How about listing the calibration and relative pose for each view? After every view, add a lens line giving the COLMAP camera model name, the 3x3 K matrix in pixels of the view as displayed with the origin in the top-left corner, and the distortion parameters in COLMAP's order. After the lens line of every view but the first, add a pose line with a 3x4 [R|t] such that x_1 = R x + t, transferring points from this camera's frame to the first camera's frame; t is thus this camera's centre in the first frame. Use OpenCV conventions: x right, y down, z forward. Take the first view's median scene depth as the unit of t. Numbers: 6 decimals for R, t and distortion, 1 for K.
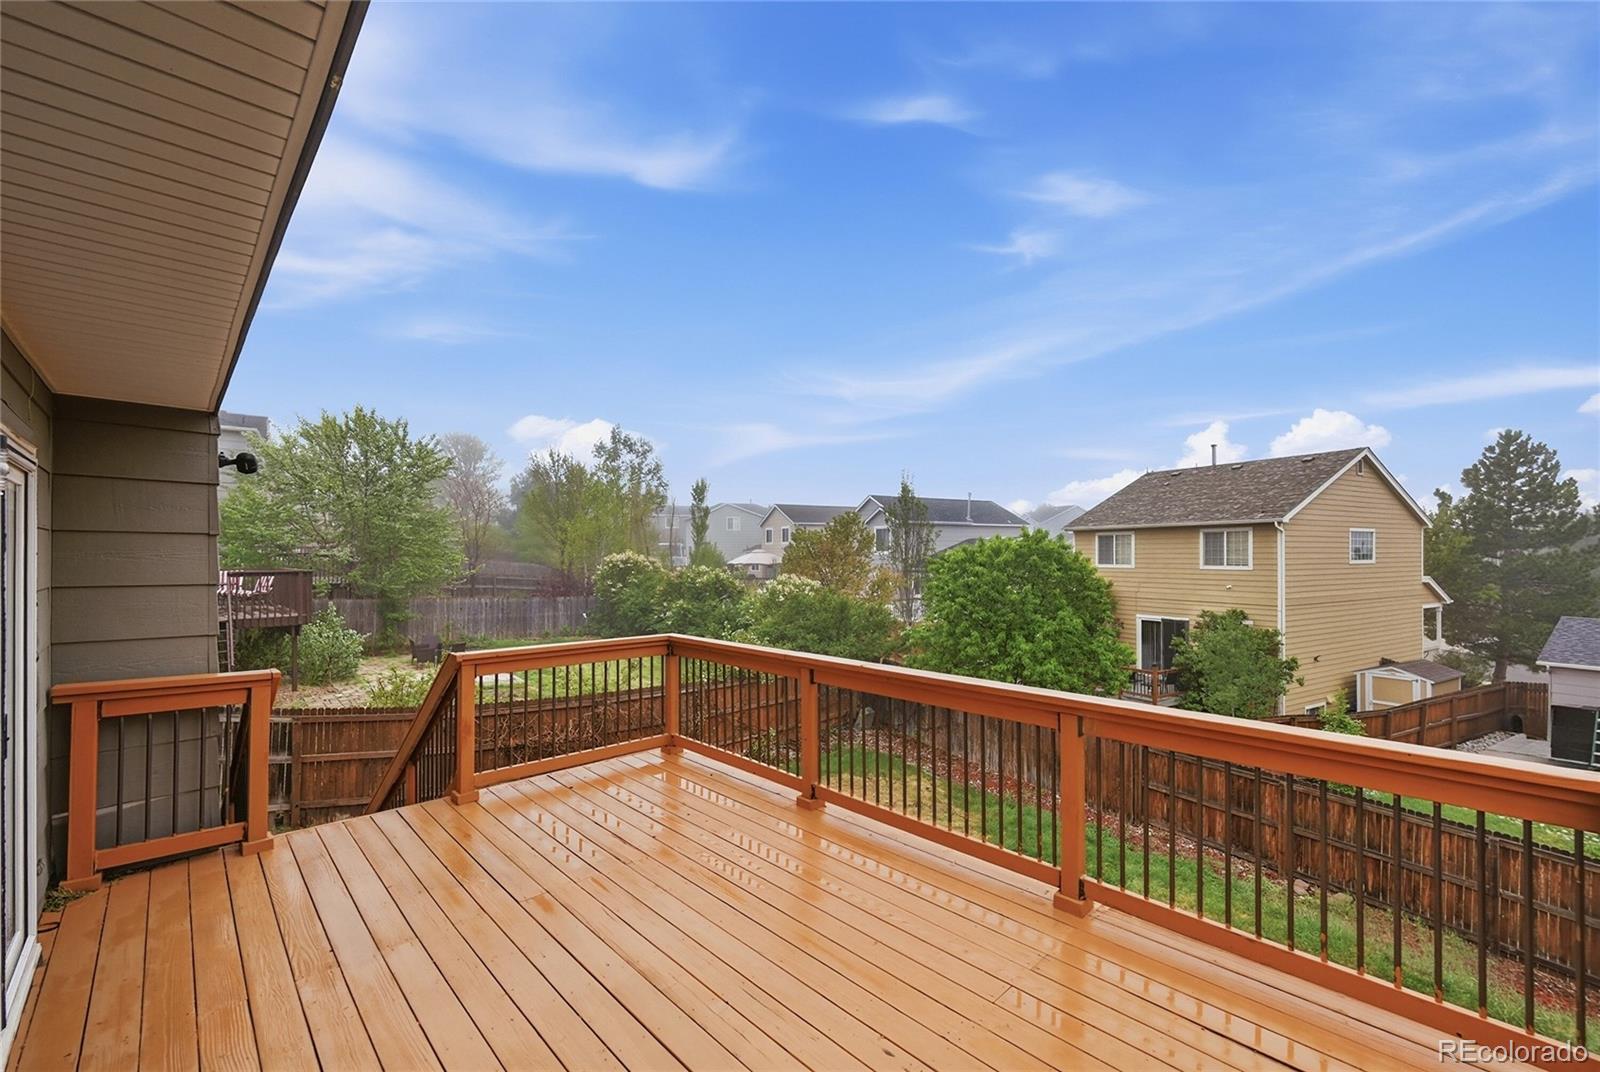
lens RADIAL K [[697.6, 0, 803.8], [0, 697.6, 555.5], [0, 0, 1]] dist [0.001629, -0.000478]
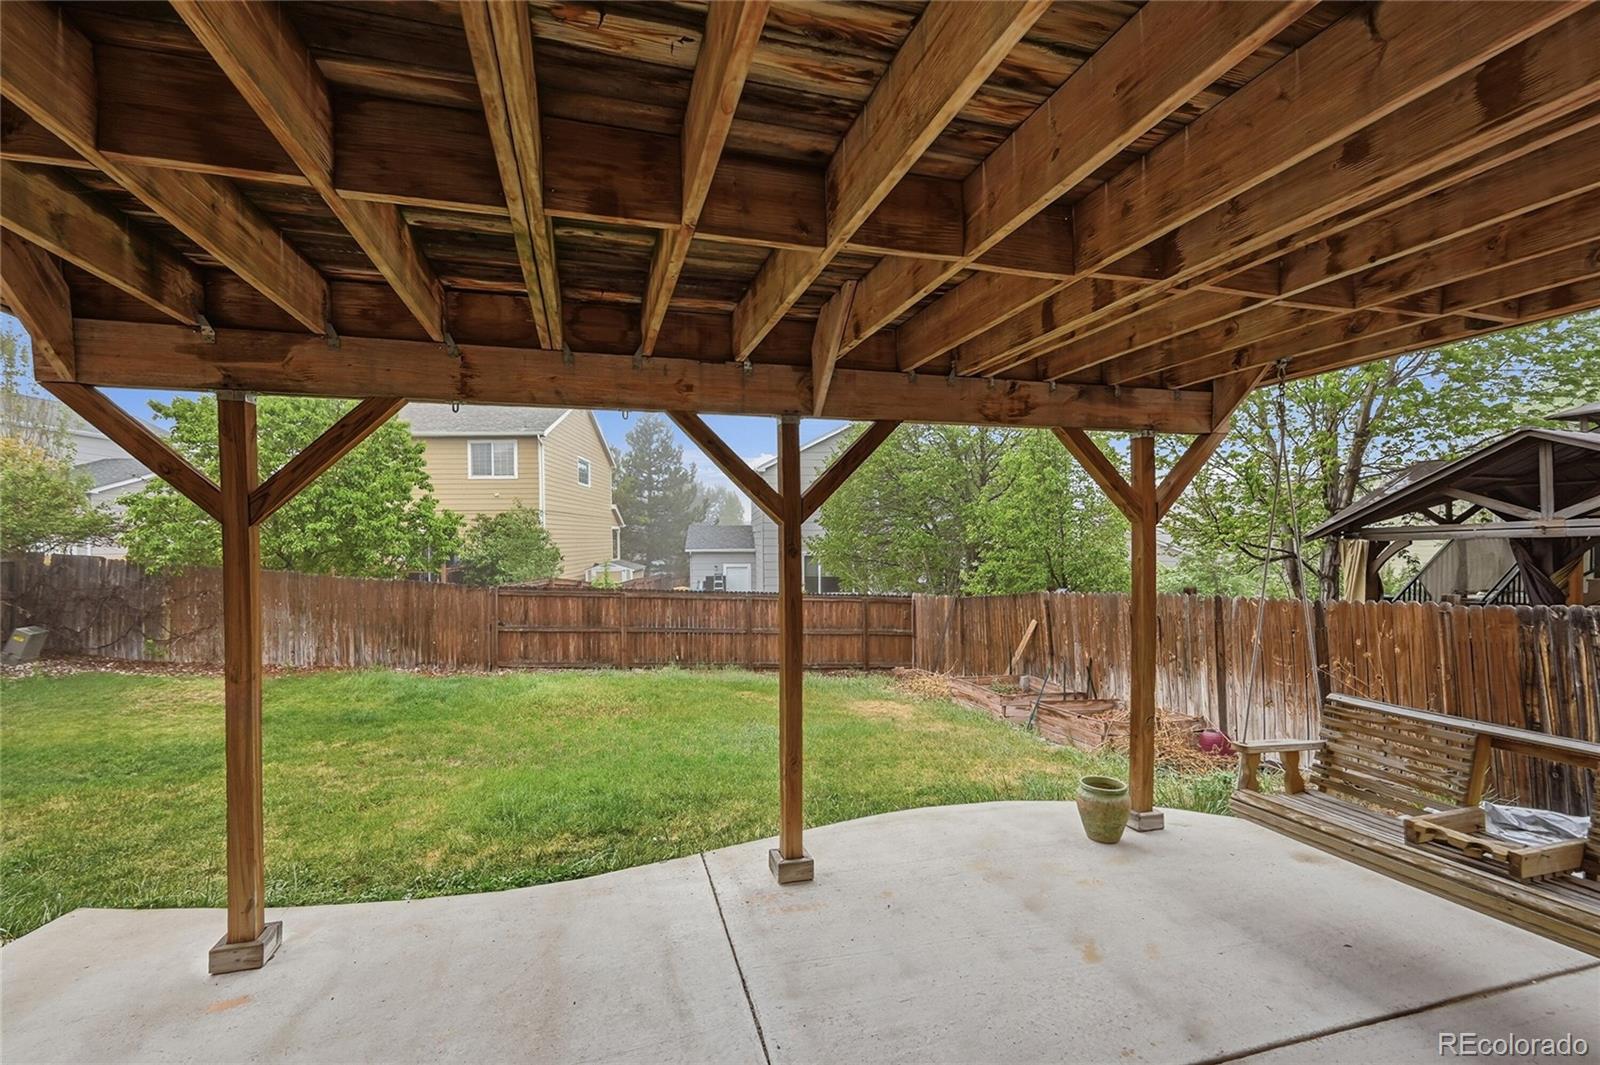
lens RADIAL K [[673.6, 0, 824.5], [0, 673.6, 558.4], [0, 0, 1]] dist [-0.008429, 0.008626]
pose [[0.441717, -0.030200, 0.896646, -0.100985], [0.004928, 0.999500, 0.031237, 0.108548], [-0.897141, -0.009379, 0.441645, 0.078635]]
